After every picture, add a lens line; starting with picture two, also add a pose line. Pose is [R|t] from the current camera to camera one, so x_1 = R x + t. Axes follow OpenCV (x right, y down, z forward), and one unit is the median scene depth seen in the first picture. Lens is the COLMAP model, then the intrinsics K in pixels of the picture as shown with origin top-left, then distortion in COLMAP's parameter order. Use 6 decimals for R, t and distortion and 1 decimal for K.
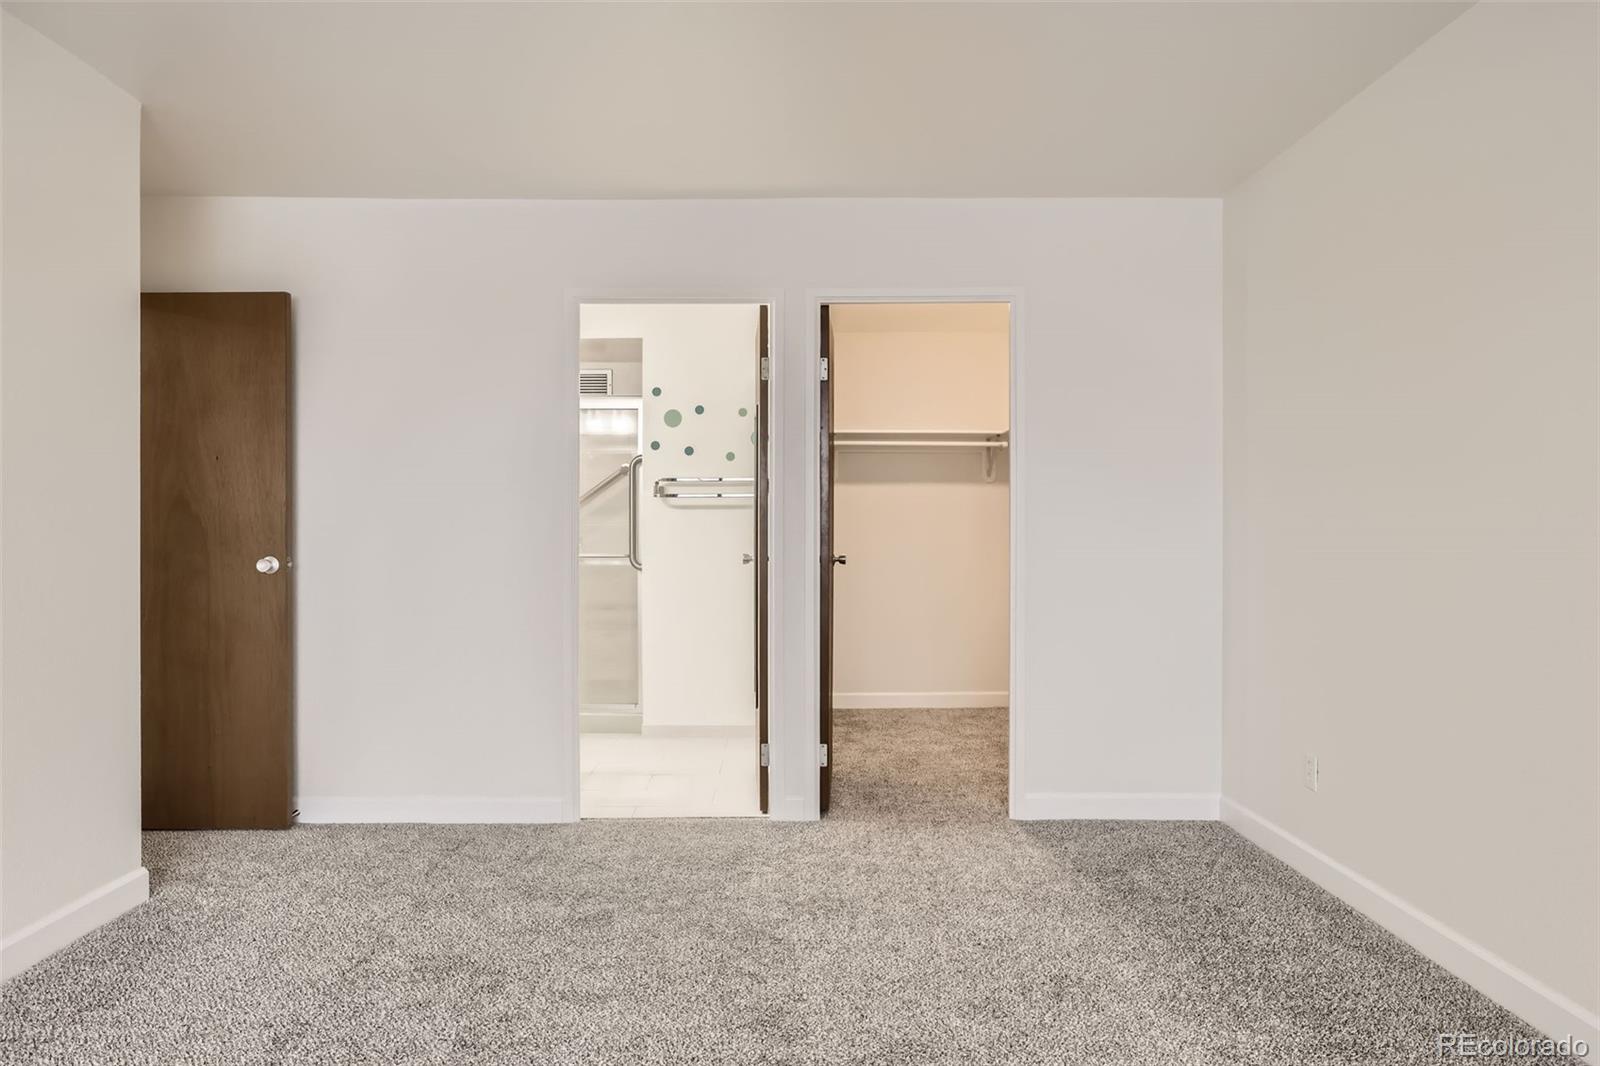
lens RADIAL K [[1094.0, 0, 775.0], [0, 1094.0, 523.5], [0, 0, 1]] dist [0.007071, 0.006865]
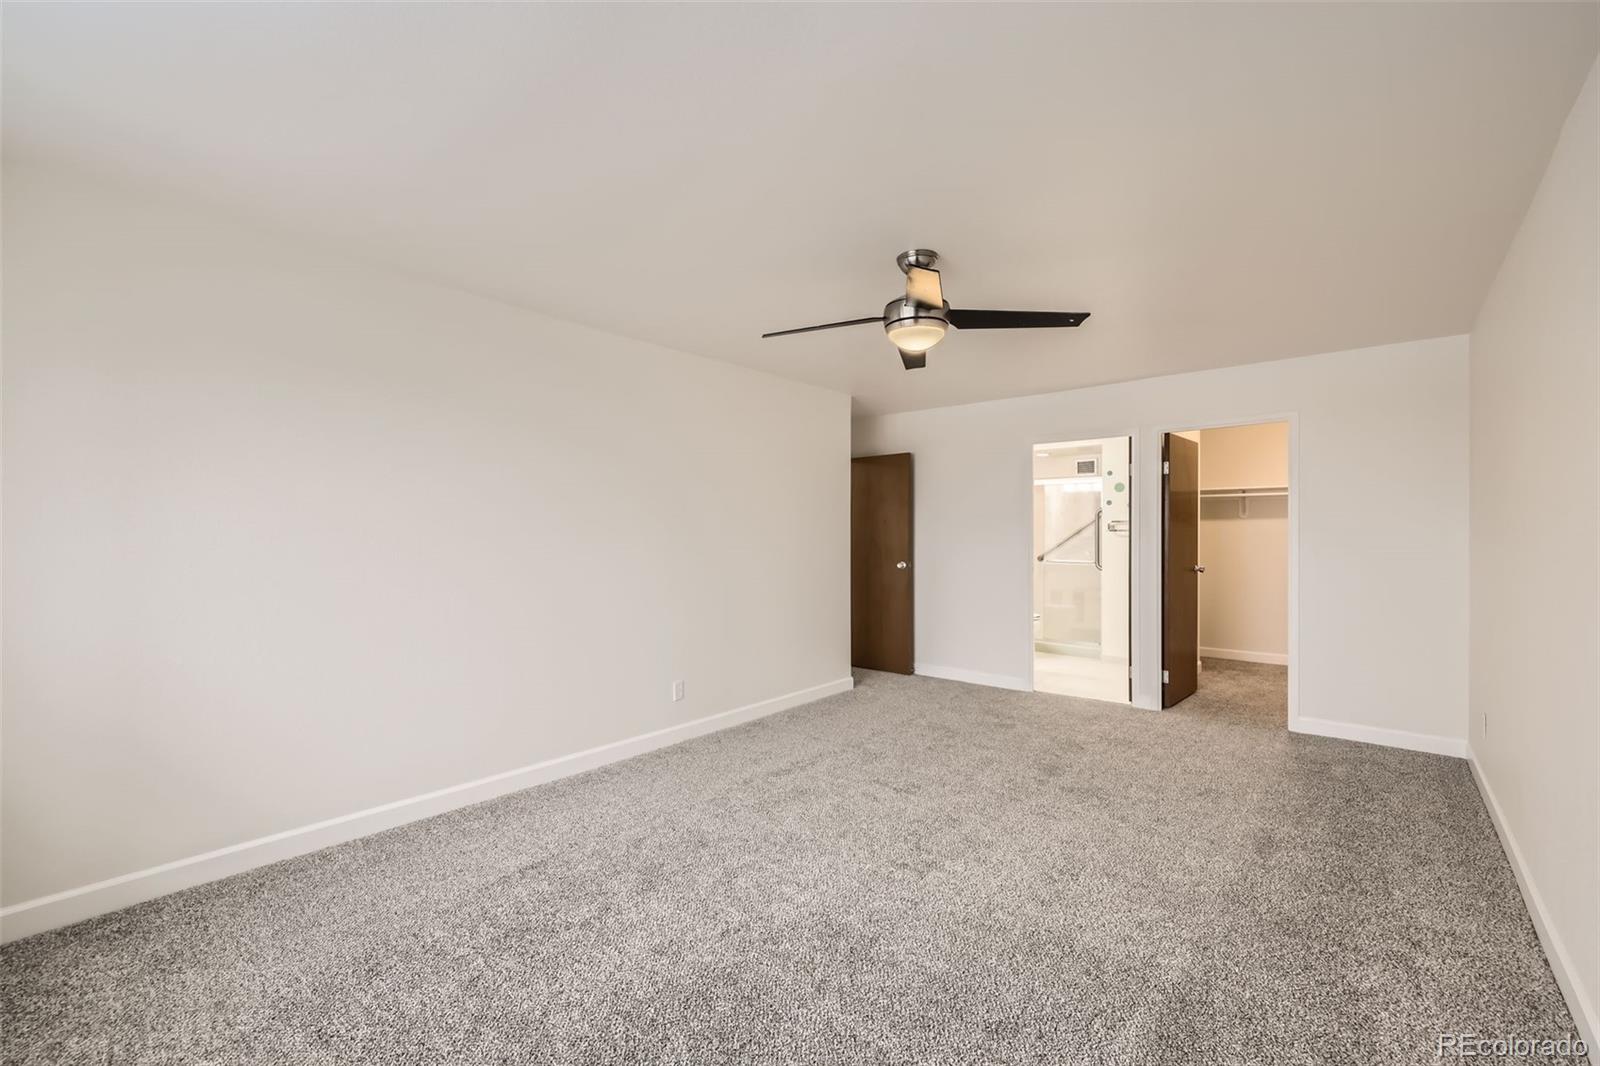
lens RADIAL K [[679.1, 0, 790.8], [0, 679.1, 541.4], [0, 0, 1]] dist [0.005768, 0.000216]
pose [[0.760291, 0.010634, -0.649496, 0.320246], [0.003002, 0.999798, 0.019883, -0.044455], [0.649576, -0.017067, 0.760105, -0.294586]]
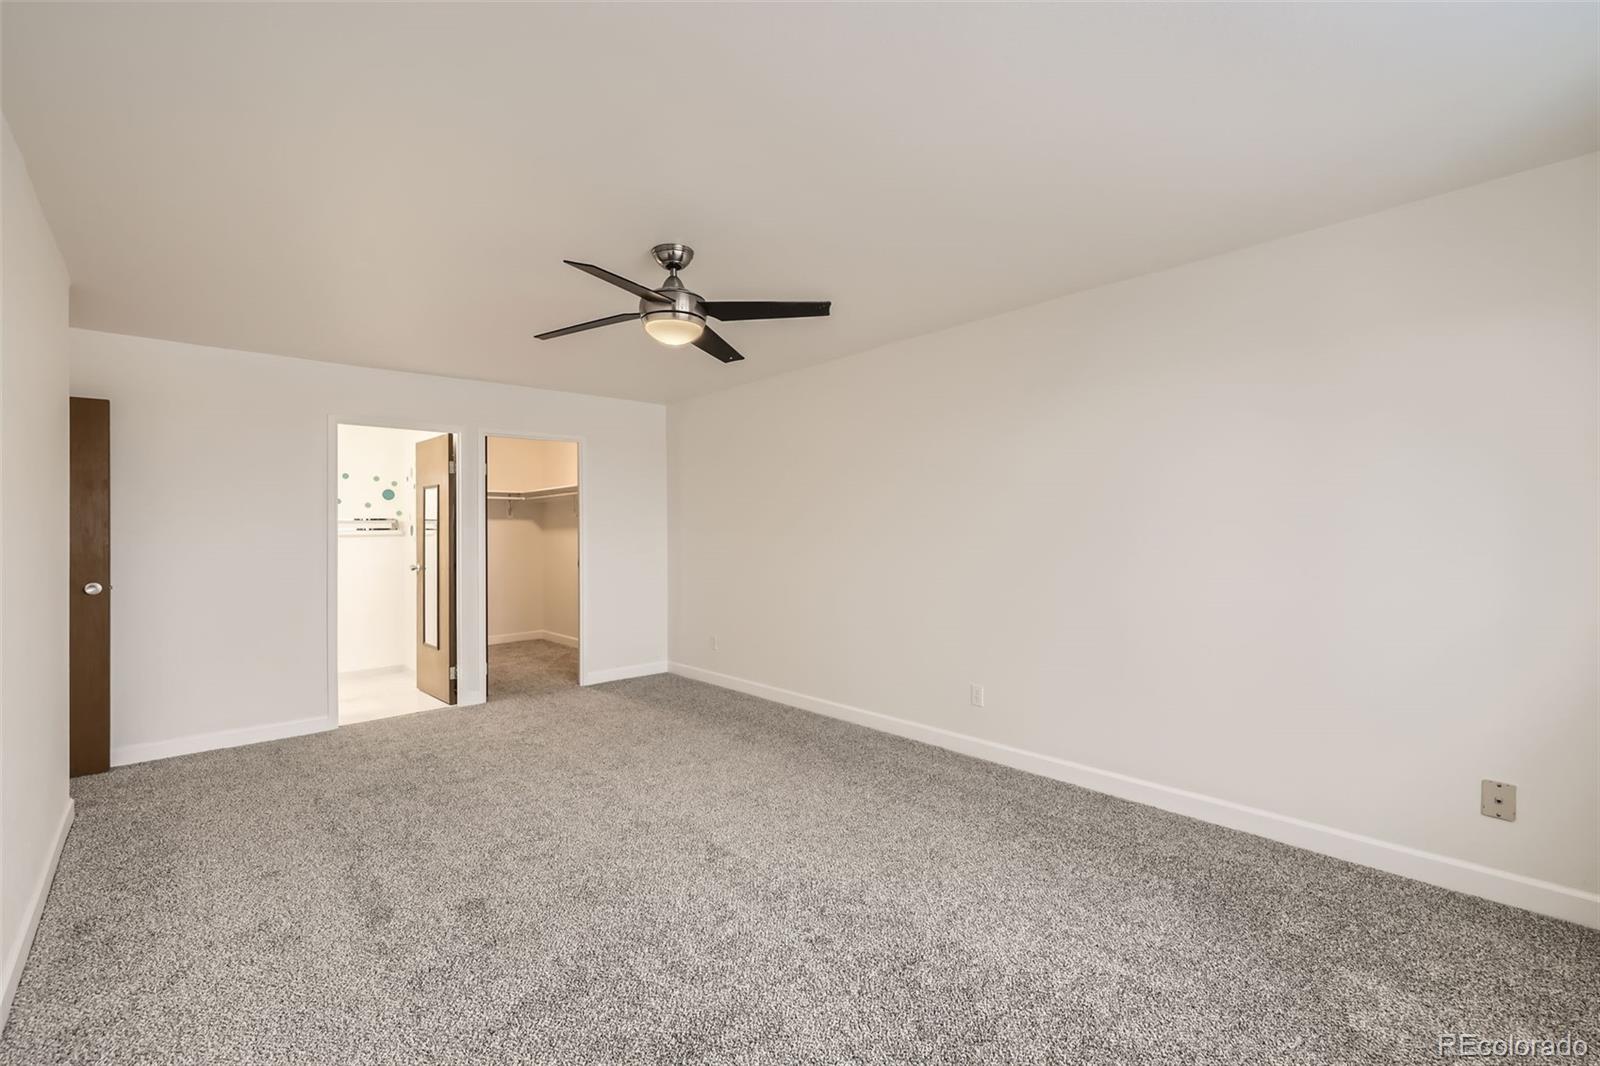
lens RADIAL K [[685.7, 0, 803.8], [0, 685.7, 529.0], [0, 0, 1]] dist [-0.014596, 0.000054]
pose [[0.723761, -0.005107, 0.690032, -0.396392], [0.003004, 0.999986, 0.004249, -0.041001], [-0.690044, -0.001002, 0.723767, -0.272971]]
